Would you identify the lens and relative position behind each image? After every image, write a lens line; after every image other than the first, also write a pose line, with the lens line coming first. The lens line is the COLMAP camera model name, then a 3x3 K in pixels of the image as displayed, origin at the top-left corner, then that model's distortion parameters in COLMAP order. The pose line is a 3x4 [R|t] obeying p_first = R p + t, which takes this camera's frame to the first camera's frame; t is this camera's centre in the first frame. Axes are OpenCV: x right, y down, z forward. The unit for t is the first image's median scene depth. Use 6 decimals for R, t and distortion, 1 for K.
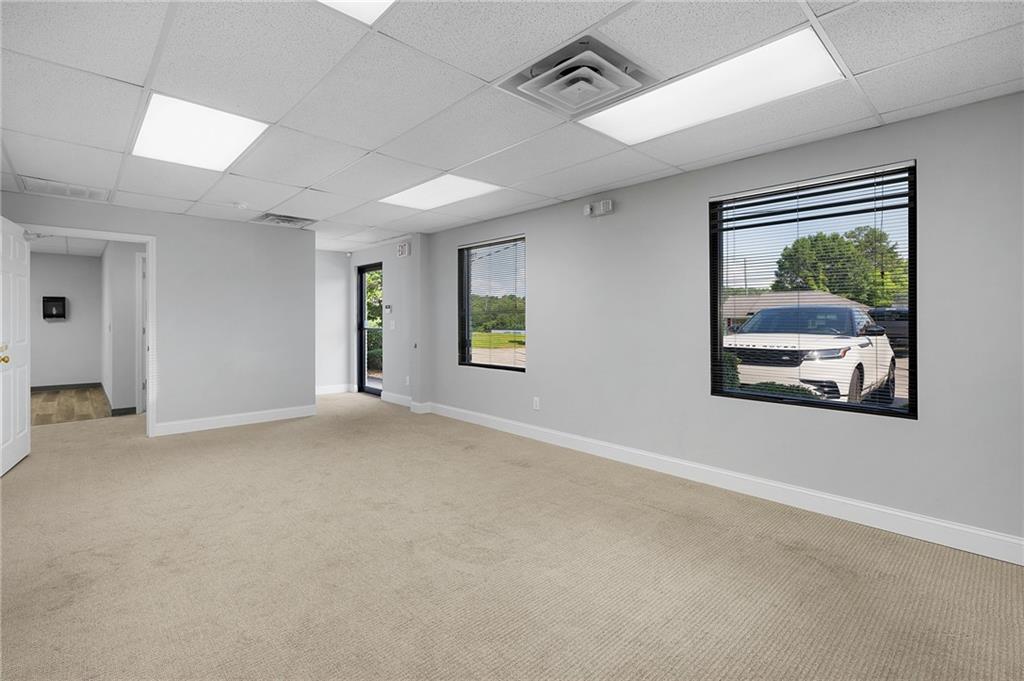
lens RADIAL K [[468.2, 0, 508.7], [0, 468.2, 328.9], [0, 0, 1]] dist [0.000840, 0.000170]
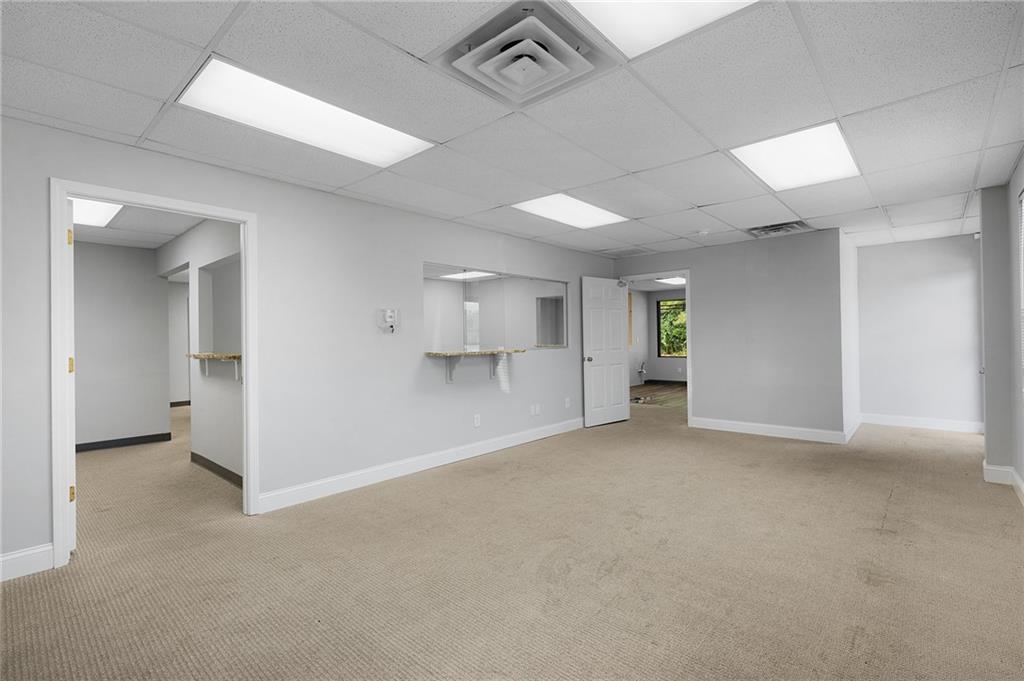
lens RADIAL K [[466.6, 0, 512.0], [0, 466.6, 340.5], [0, 0, 1]] dist [-0.004006, -0.000353]
pose [[0.081219, -0.001490, -0.996695, 0.703674], [-0.000438, 0.999999, -0.001531, -0.003923], [0.996696, 0.000561, 0.081218, 0.628215]]
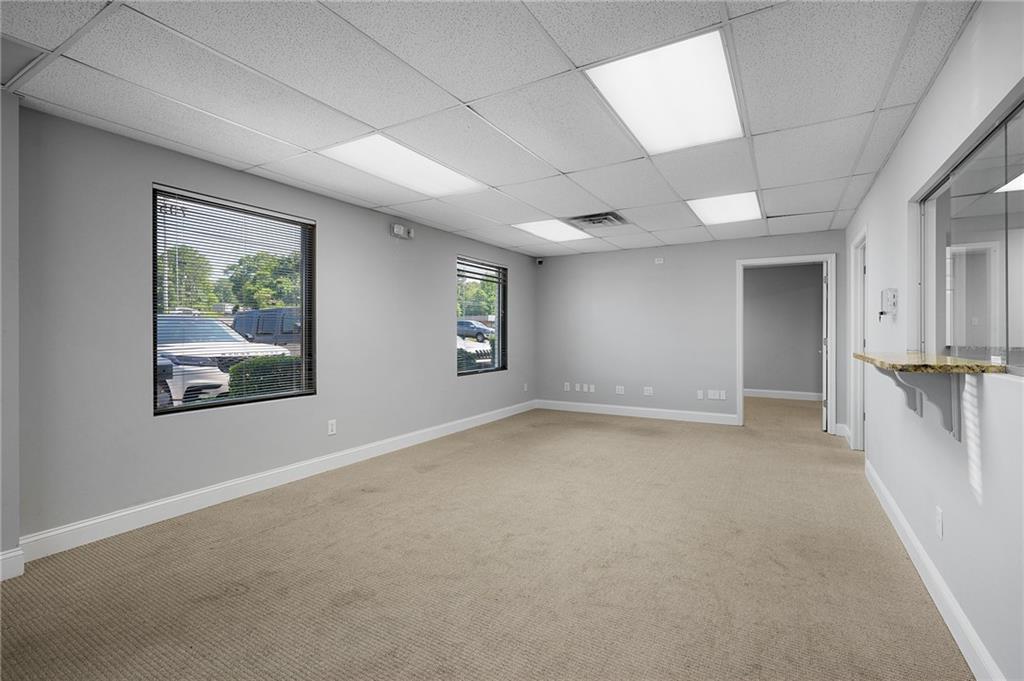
lens RADIAL K [[462.6, 0, 512.0], [0, 462.6, 340.5], [0, 0, 1]] dist [0.000771, 0.000101]
pose [[-0.281986, -0.019194, 0.959226, -1.253933], [0.014620, 0.999598, 0.024300, -0.020248], [-0.959307, 0.020876, -0.281592, 1.380069]]
